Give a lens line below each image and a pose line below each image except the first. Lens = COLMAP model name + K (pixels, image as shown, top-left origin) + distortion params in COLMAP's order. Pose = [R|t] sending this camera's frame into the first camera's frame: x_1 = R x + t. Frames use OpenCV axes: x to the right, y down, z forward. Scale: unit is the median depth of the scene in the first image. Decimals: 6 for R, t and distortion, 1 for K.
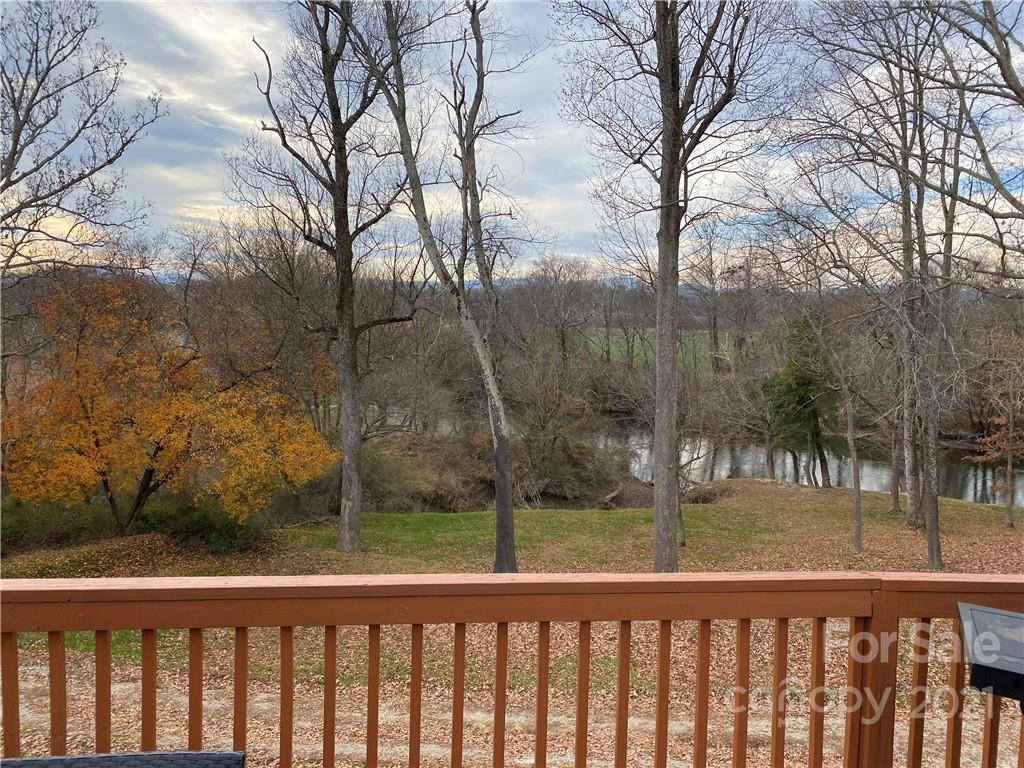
lens RADIAL K [[785.7, 0, 520.5], [0, 785.7, 382.7], [0, 0, 1]] dist [0.042384, -0.002340]
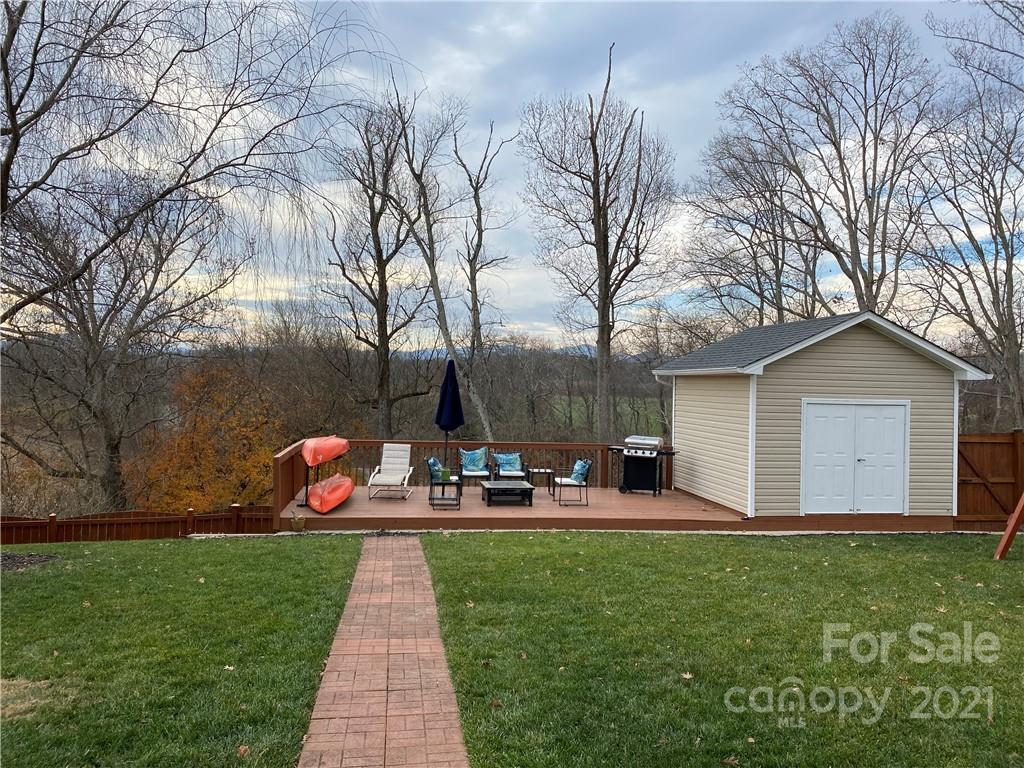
lens RADIAL K [[785.7, 0, 509.4], [0, 785.7, 387.0], [0, 0, 1]] dist [0.042384, -0.002340]
pose [[0.999490, -0.003812, 0.031701, -0.047467], [0.006357, 0.996728, -0.080574, 0.027094], [-0.031290, 0.080734, 0.996244, -0.499646]]
